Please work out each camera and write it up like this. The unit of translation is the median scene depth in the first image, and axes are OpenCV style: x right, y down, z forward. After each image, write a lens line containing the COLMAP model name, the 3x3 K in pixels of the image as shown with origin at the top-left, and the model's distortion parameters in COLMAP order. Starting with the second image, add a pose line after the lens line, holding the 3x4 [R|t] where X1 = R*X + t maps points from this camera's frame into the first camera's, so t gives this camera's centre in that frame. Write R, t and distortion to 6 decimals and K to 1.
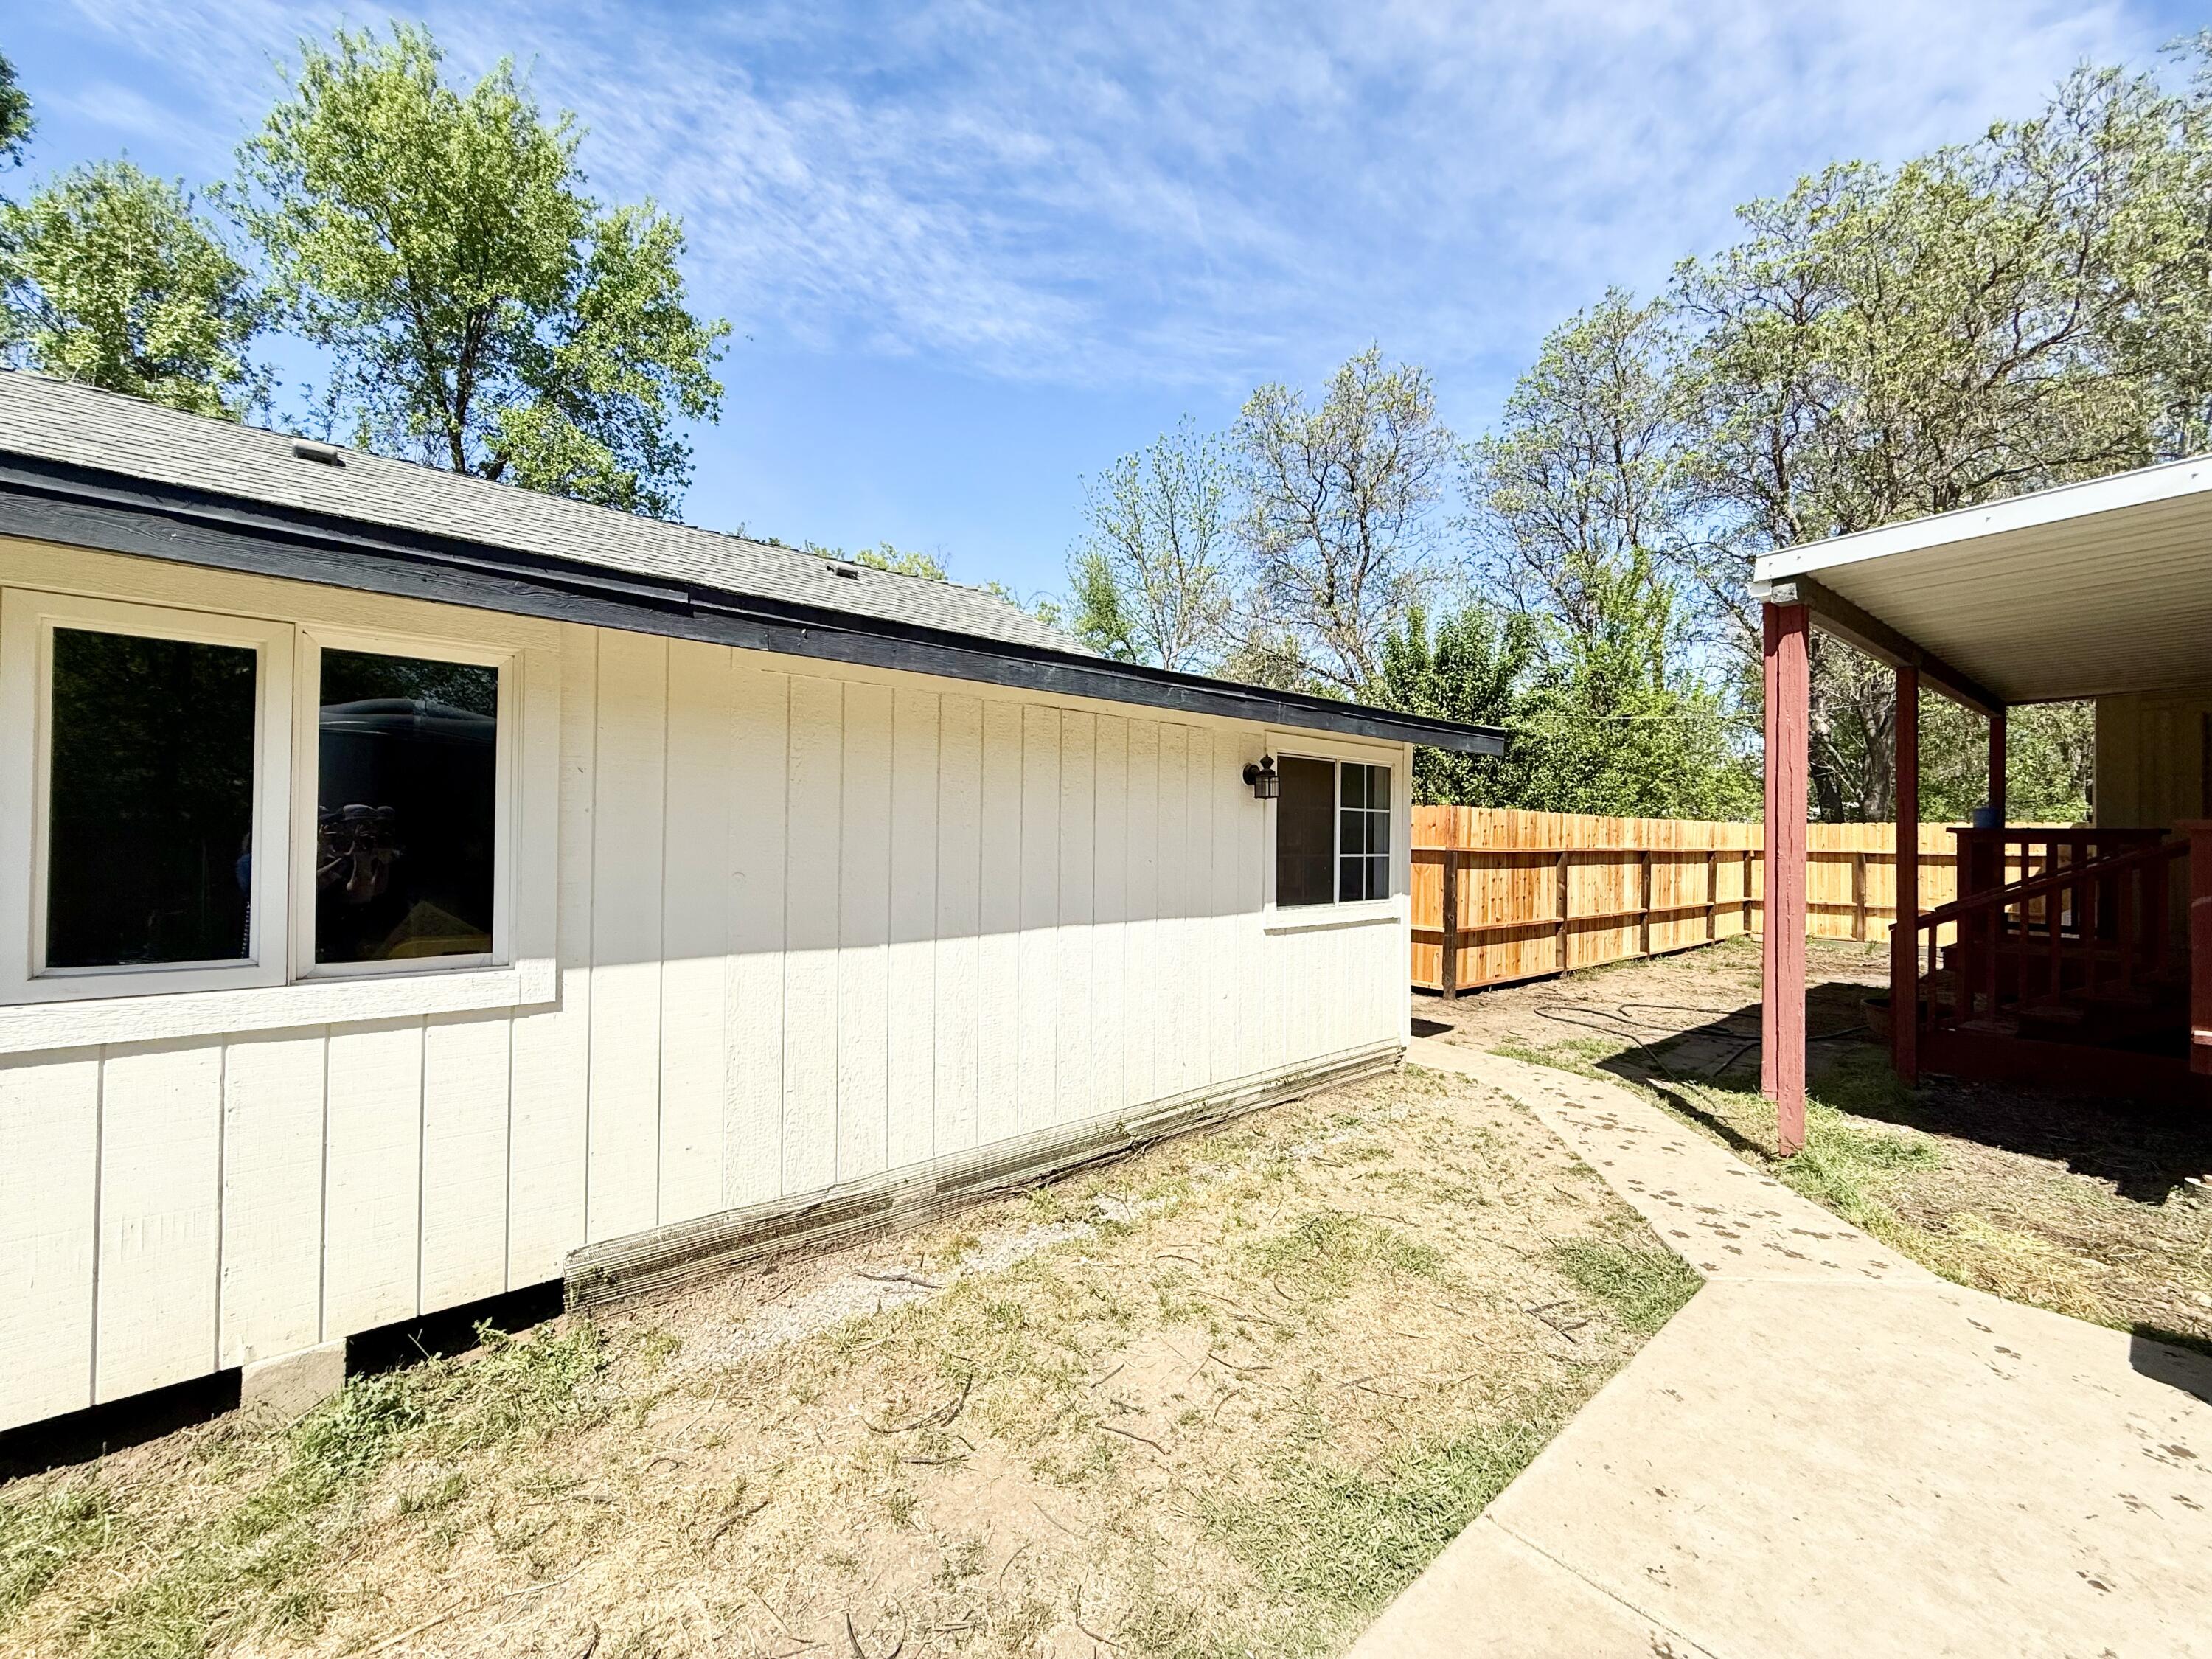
lens RADIAL K [[887.0, 0, 1107.8], [0, 887.0, 827.4], [0, 0, 1]] dist [0.000822, 0.000190]
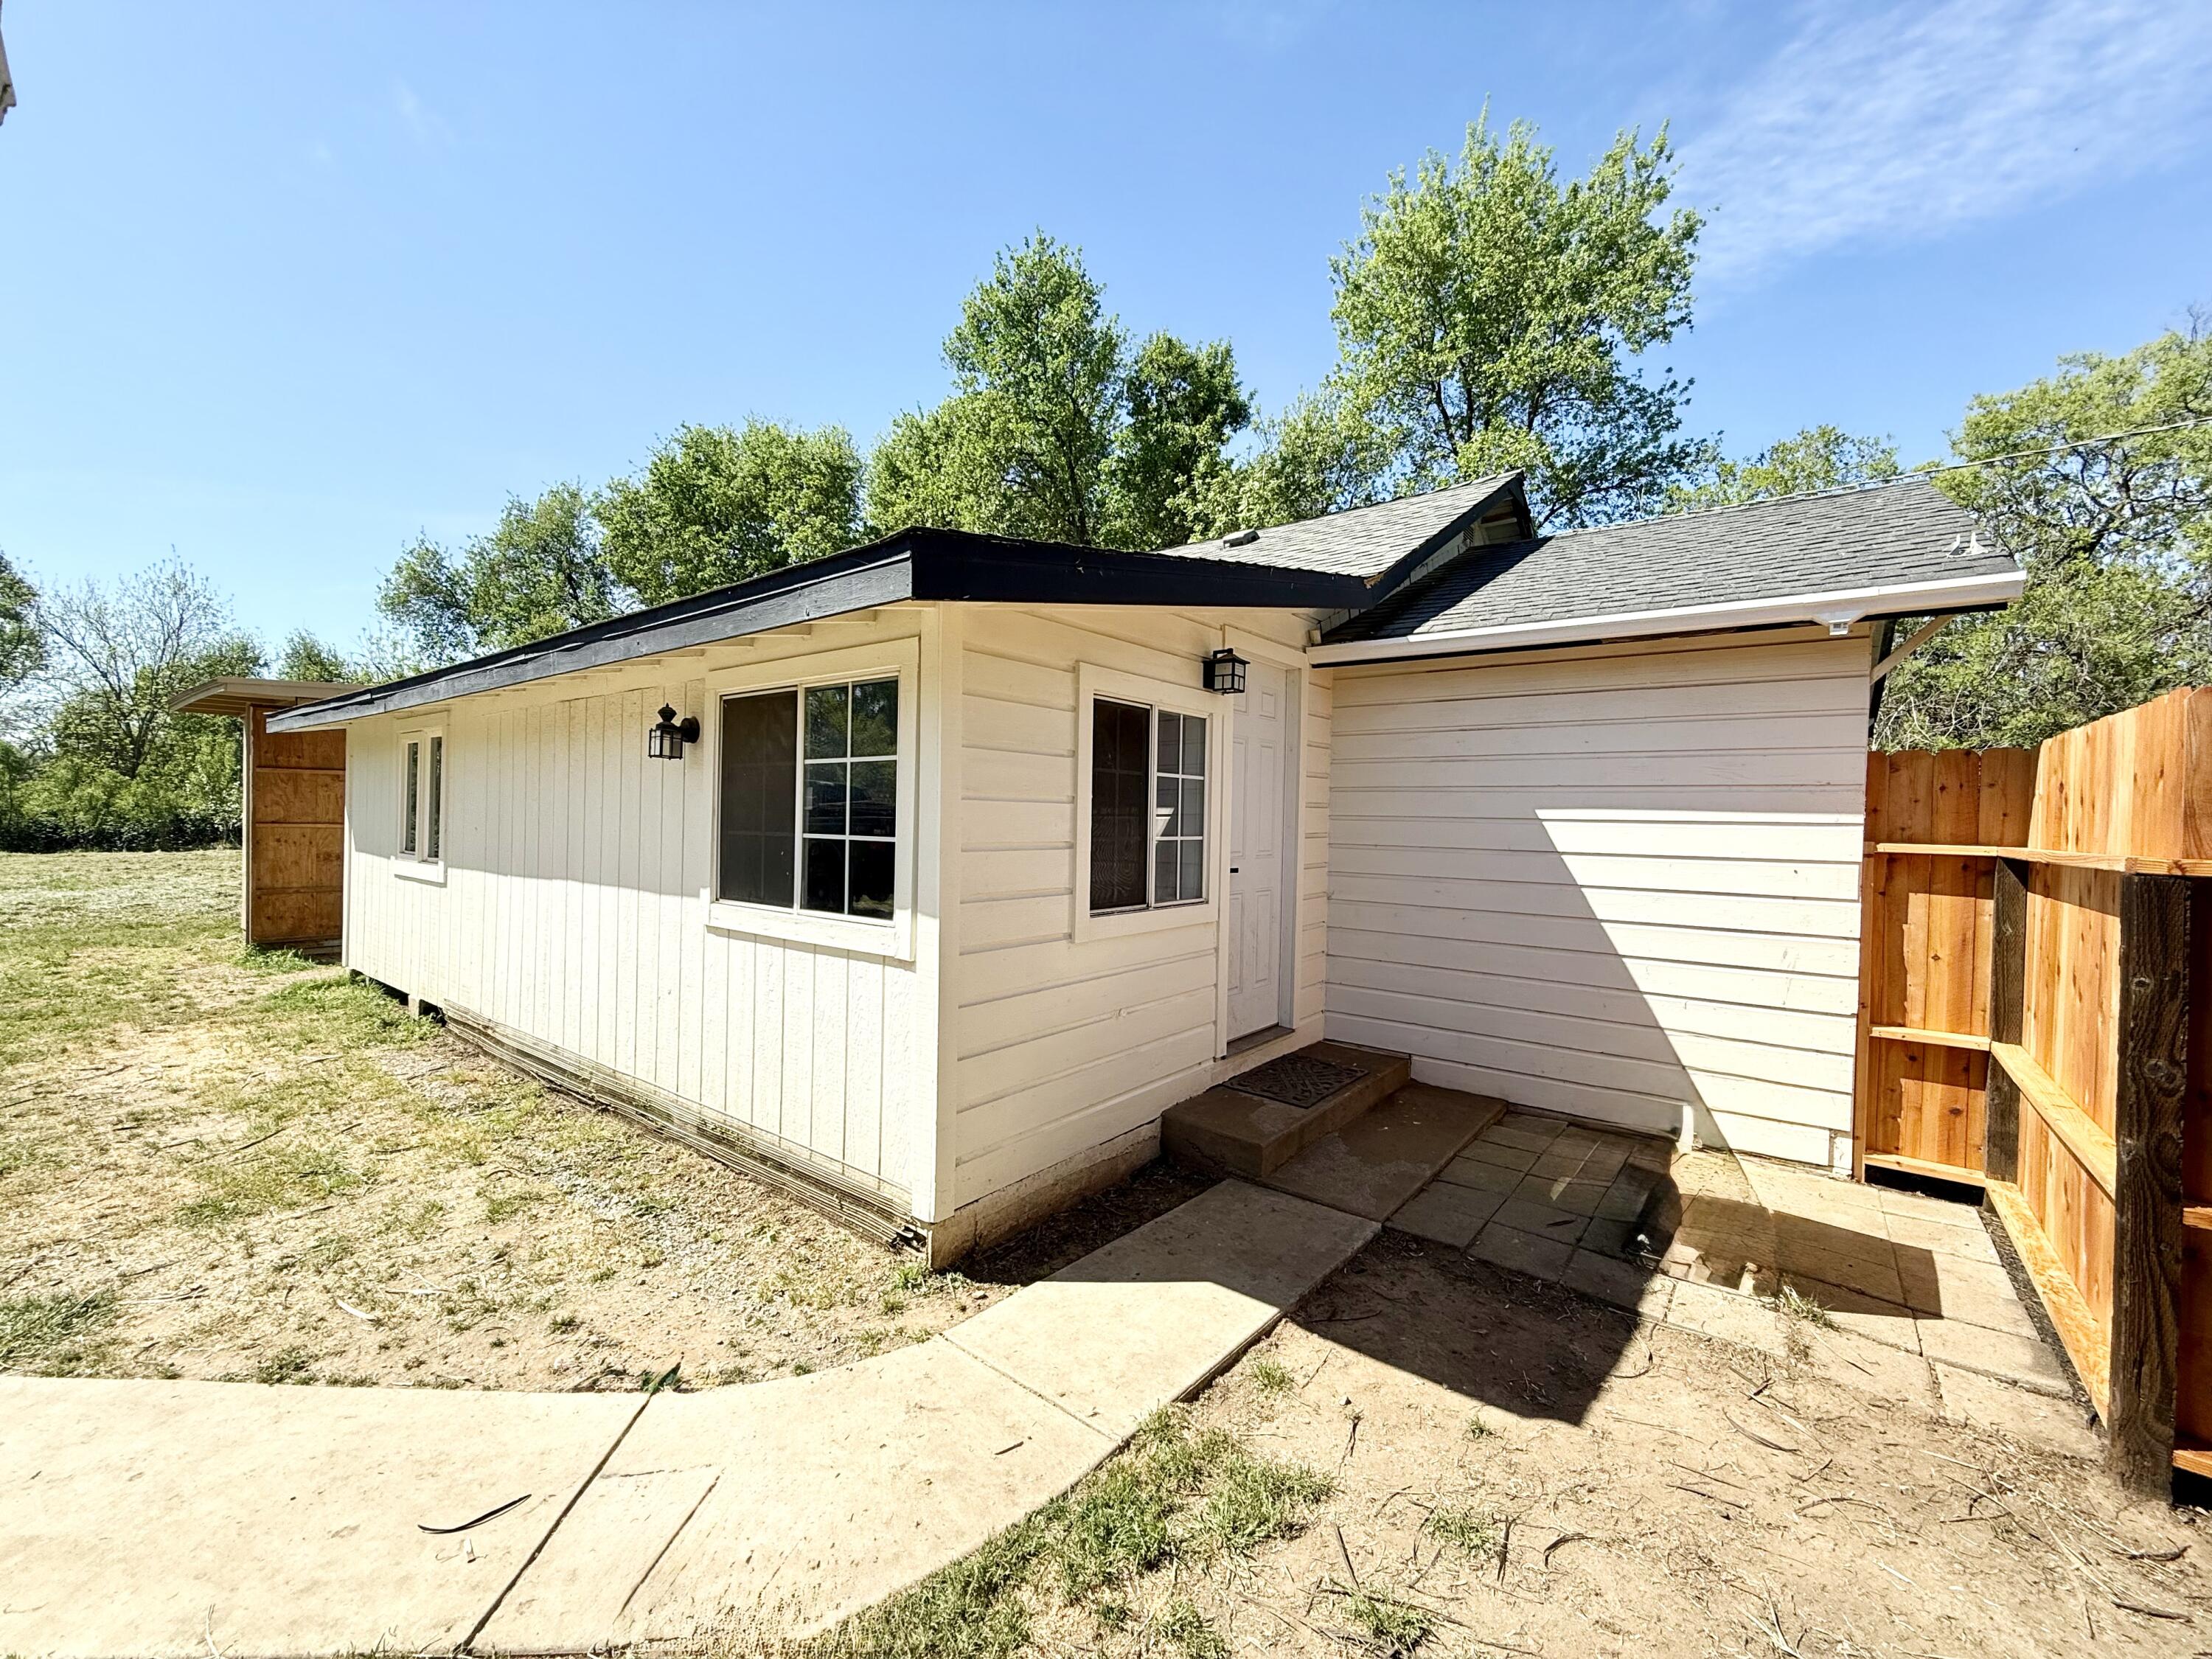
lens RADIAL K [[887.0, 0, 1107.6], [0, 887.0, 831.3], [0, 0, 1]] dist [0.000822, 0.000190]
pose [[0.189113, 0.001770, -0.981954, 0.999142], [-0.006517, 0.999979, 0.000548, 0.029308], [0.981934, 0.006295, 0.189120, 1.181745]]
